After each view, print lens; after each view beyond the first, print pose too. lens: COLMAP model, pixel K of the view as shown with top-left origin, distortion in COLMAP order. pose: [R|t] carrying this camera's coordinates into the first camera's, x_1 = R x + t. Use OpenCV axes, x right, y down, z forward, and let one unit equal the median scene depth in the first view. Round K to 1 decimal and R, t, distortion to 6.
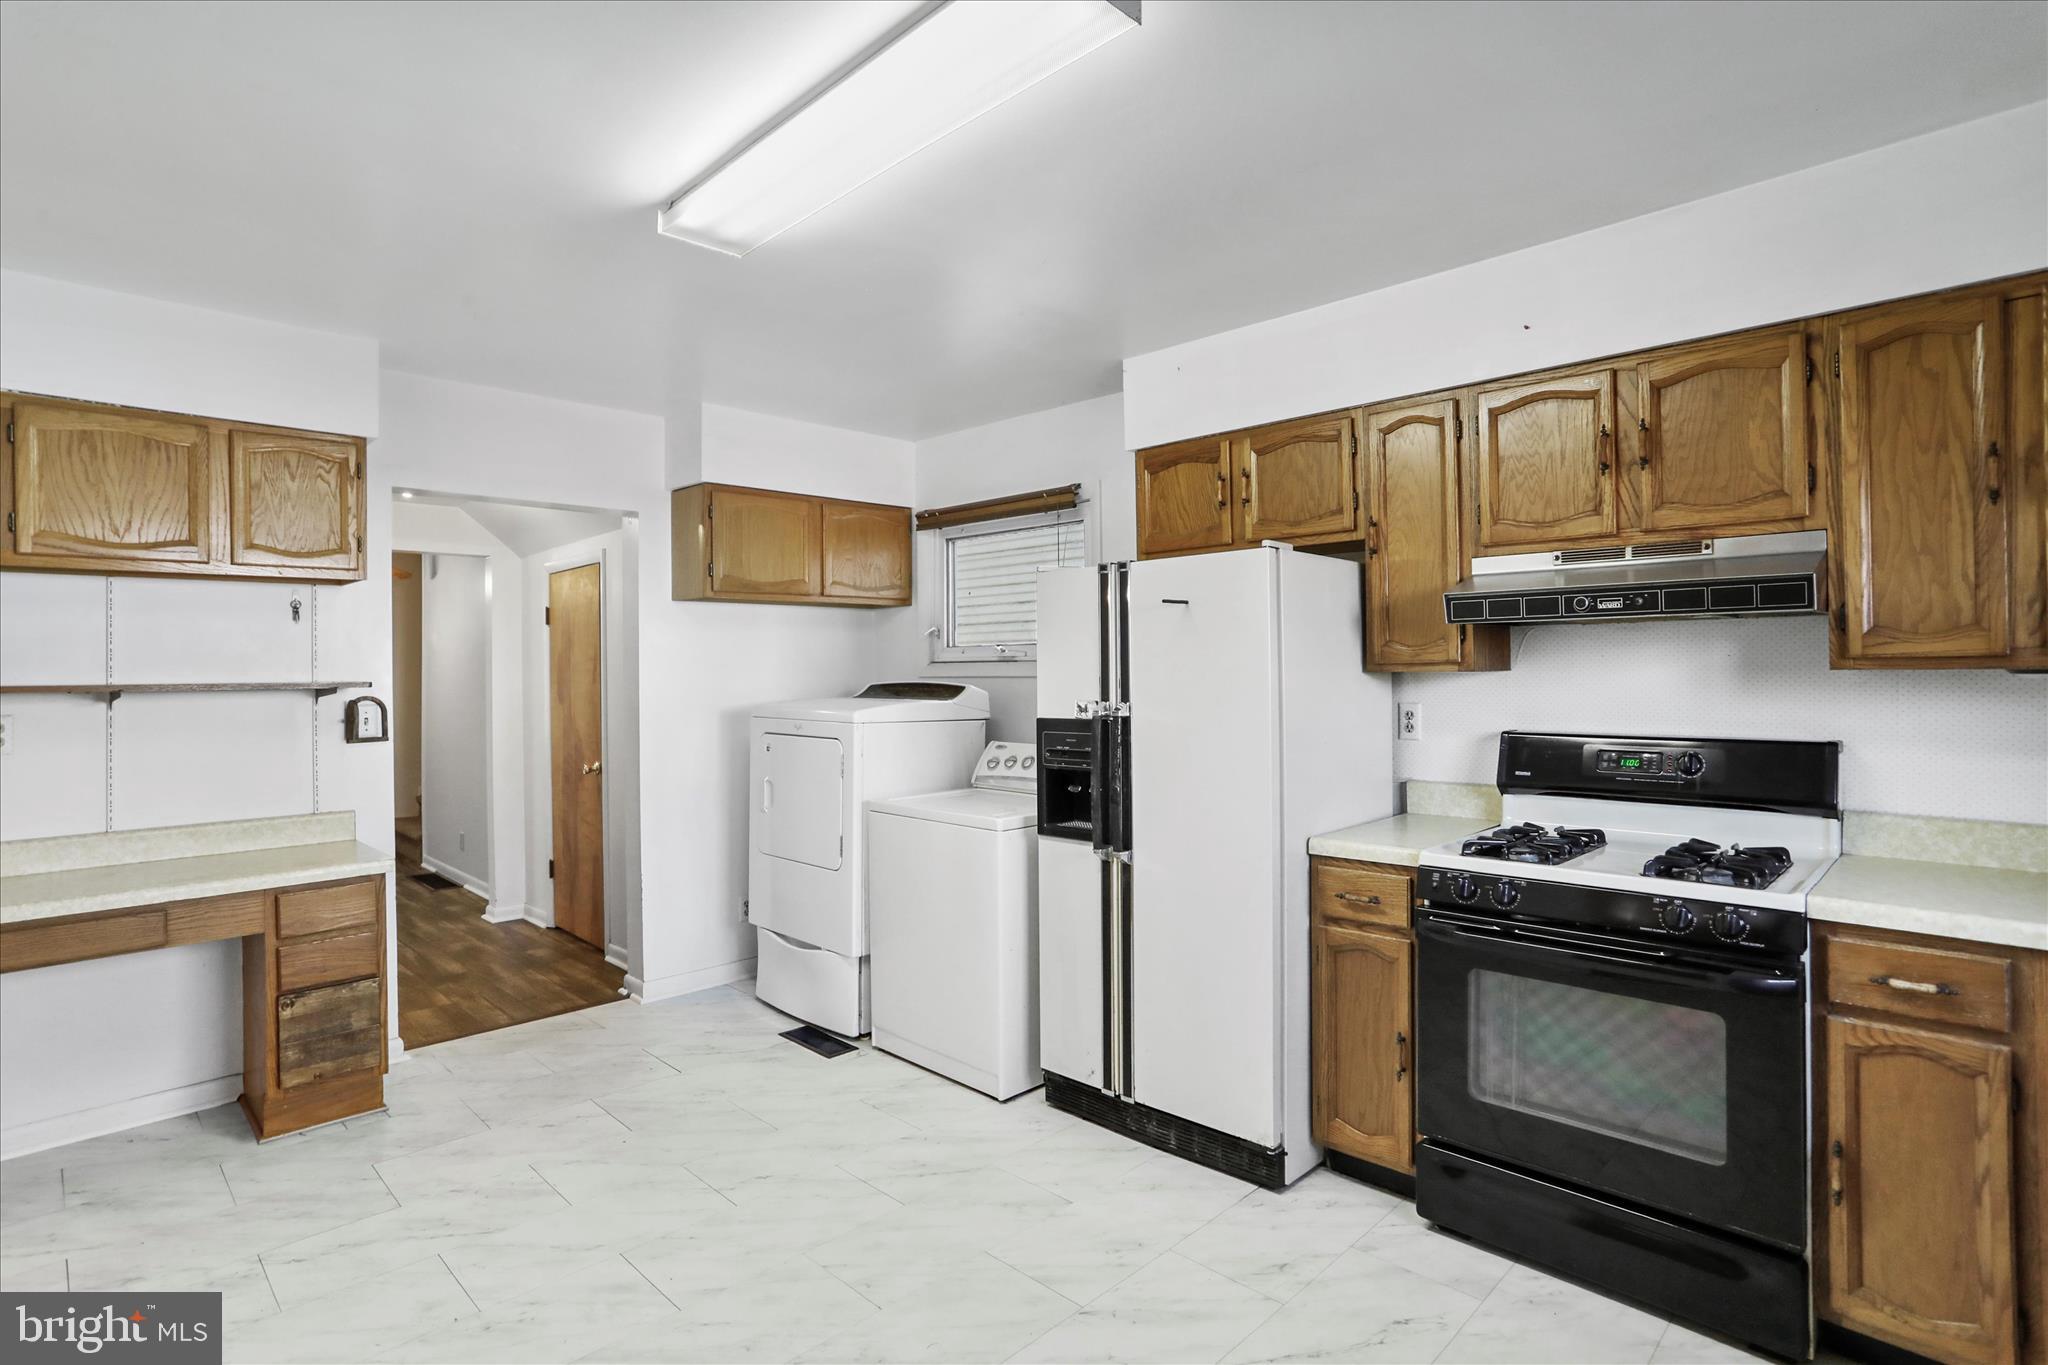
lens RADIAL K [[1020.5, 0, 1024.4], [0, 1020.5, 663.5], [0, 0, 1]] dist [-0.054885, 0.032828]
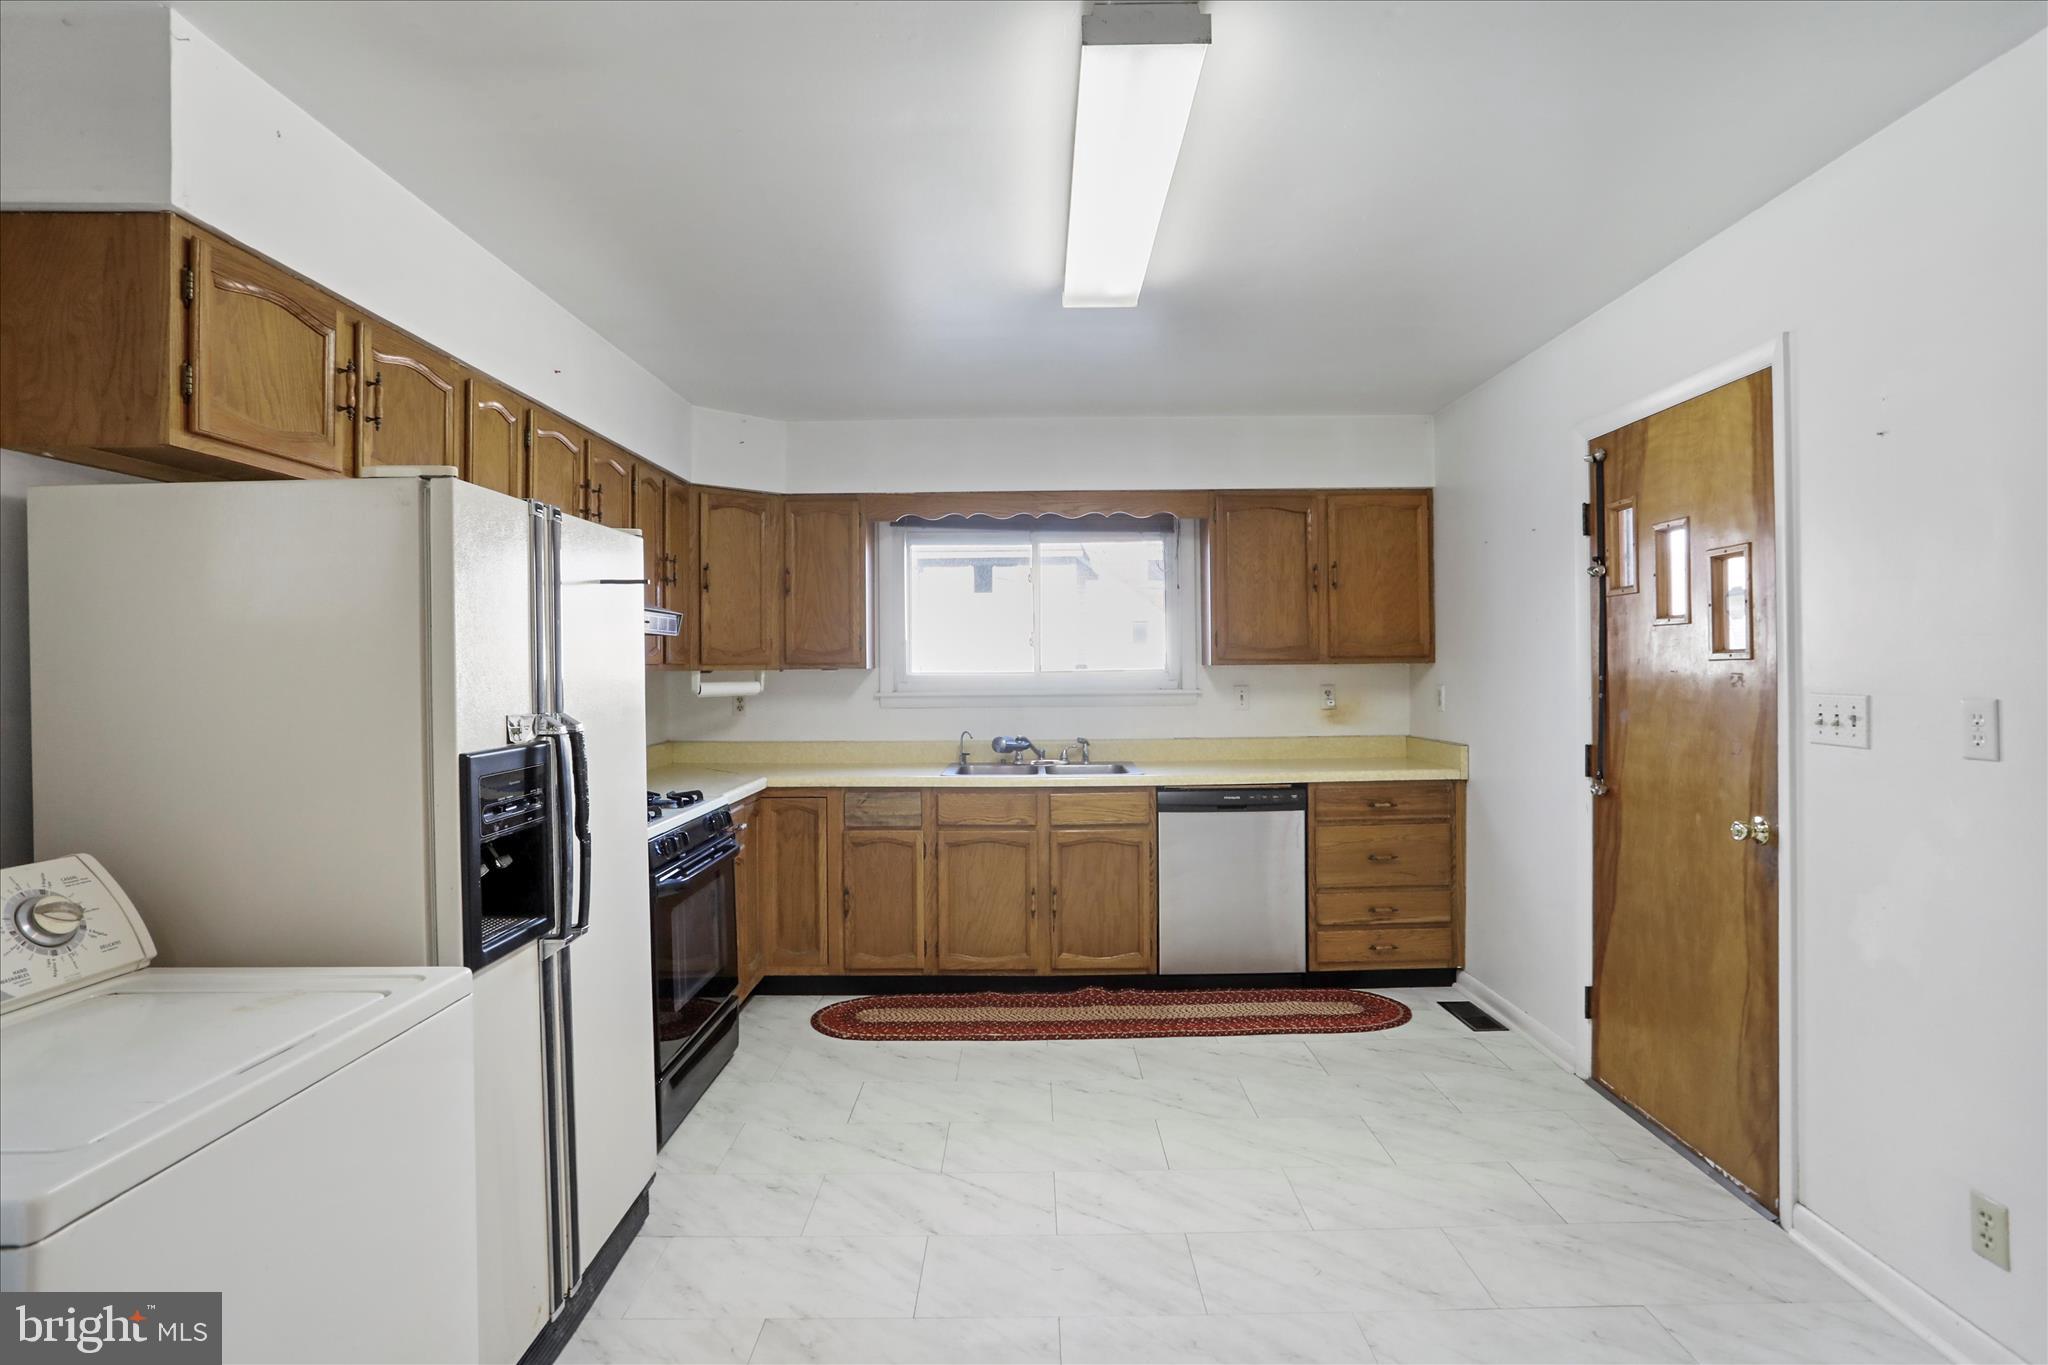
lens RADIAL K [[1020.5, 0, 1024.4], [0, 1020.5, 663.5], [0, 0, 1]] dist [-0.054885, 0.032828]
pose [[-0.693861, 0.016960, 0.719909, -0.595351], [0.010987, 0.999856, -0.012966, 0.016175], [-0.720025, -0.001087, -0.693947, 1.219083]]
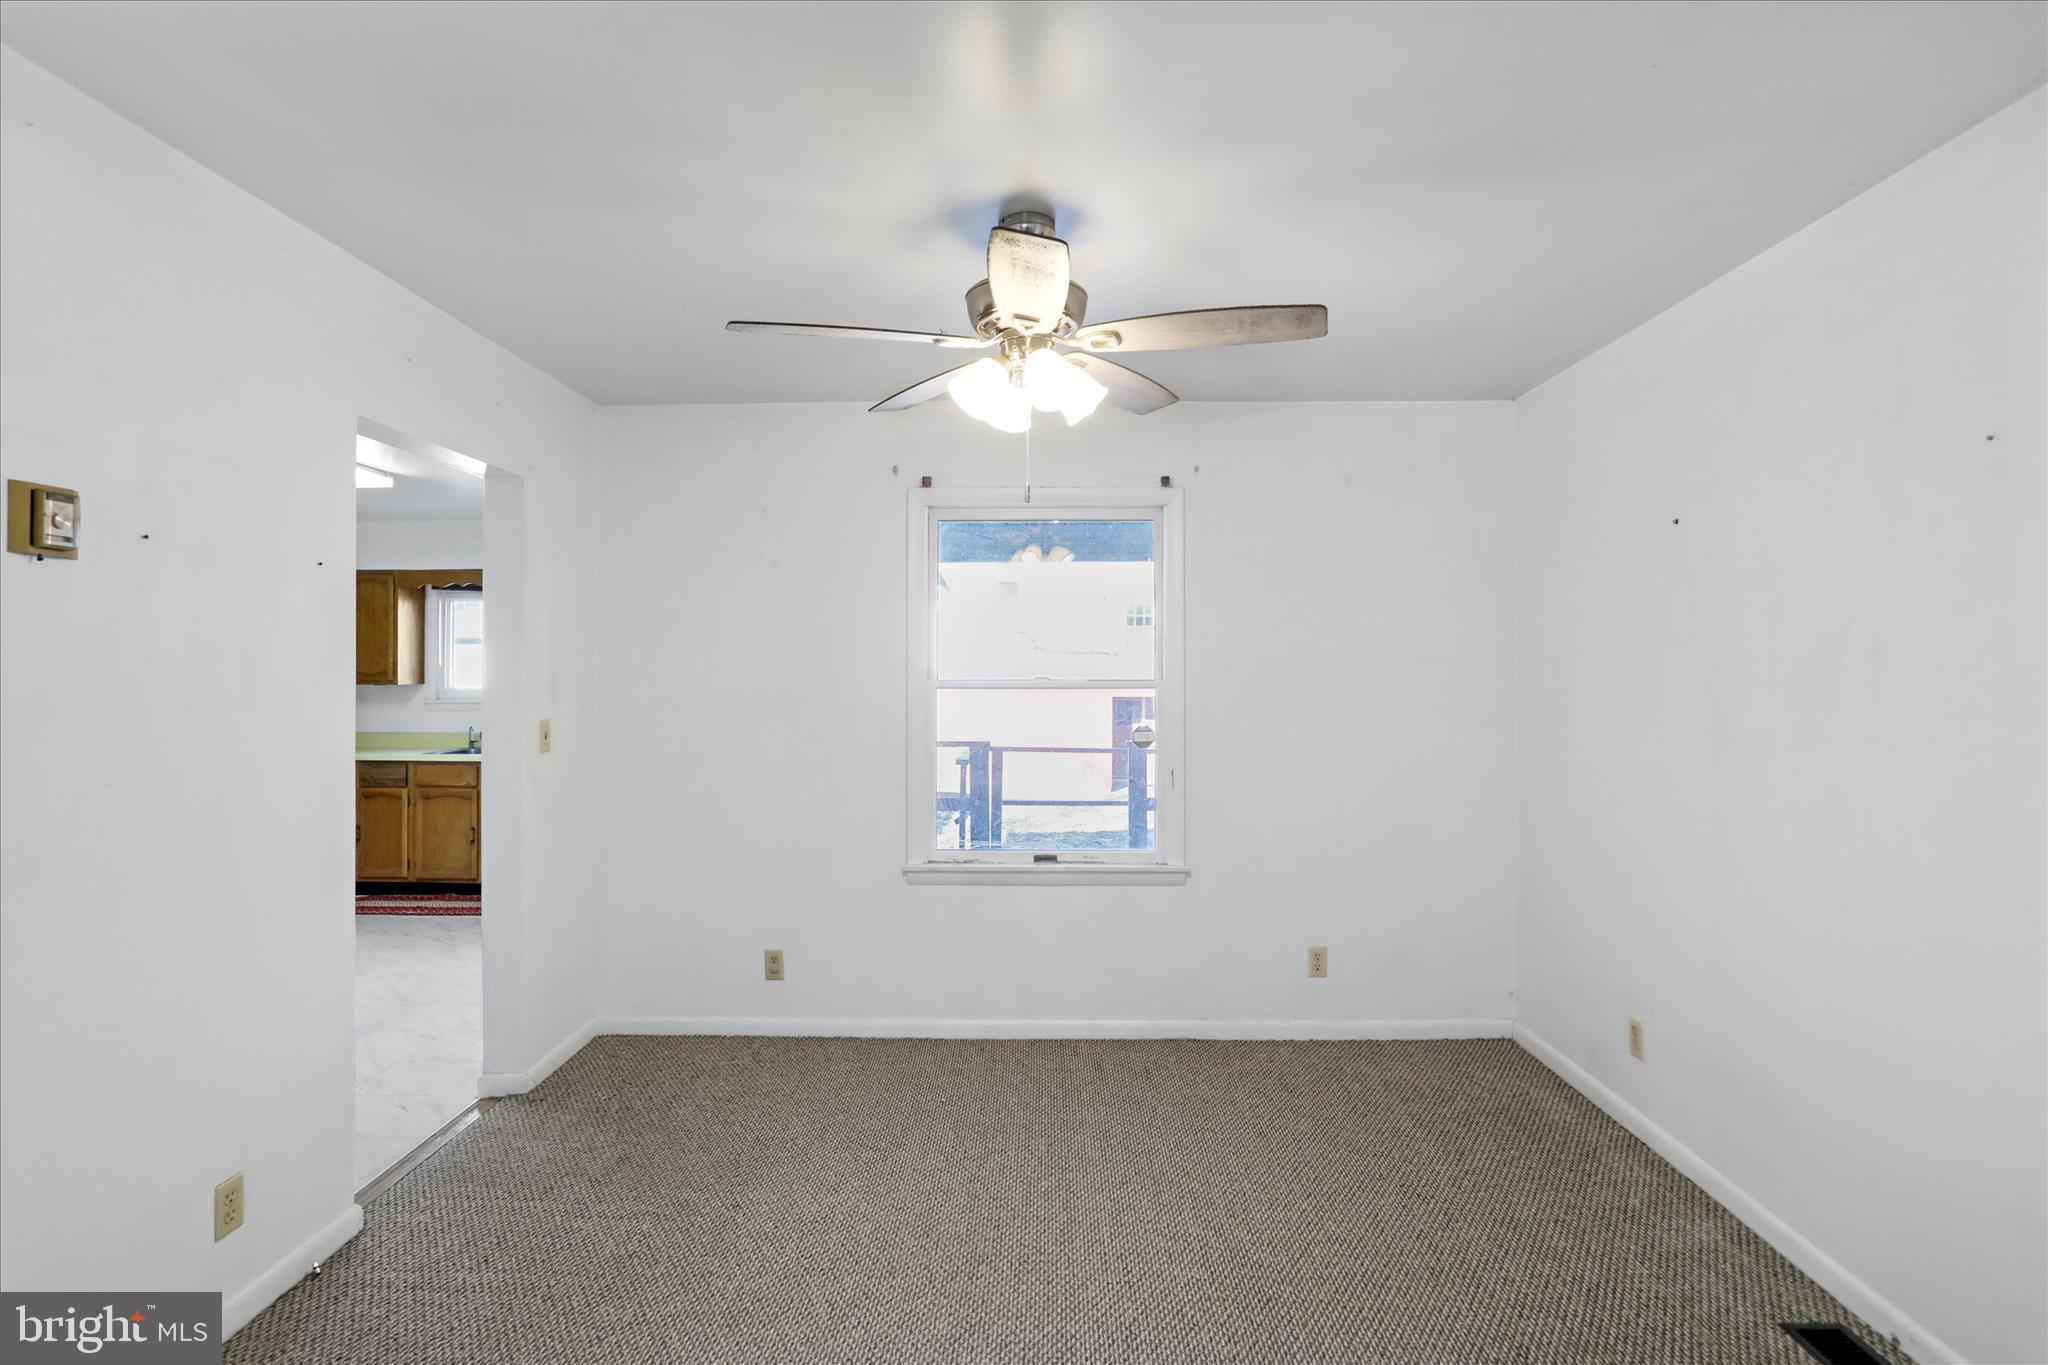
lens RADIAL K [[1020.5, 0, 1024.4], [0, 1020.5, 663.5], [0, 0, 1]] dist [-0.054885, 0.032828]
pose [[-0.686390, 0.015362, 0.727072, -1.974885], [0.002822, 0.999826, -0.018461, 0.000026], [-0.727228, -0.010620, -0.686313, 0.868326]]
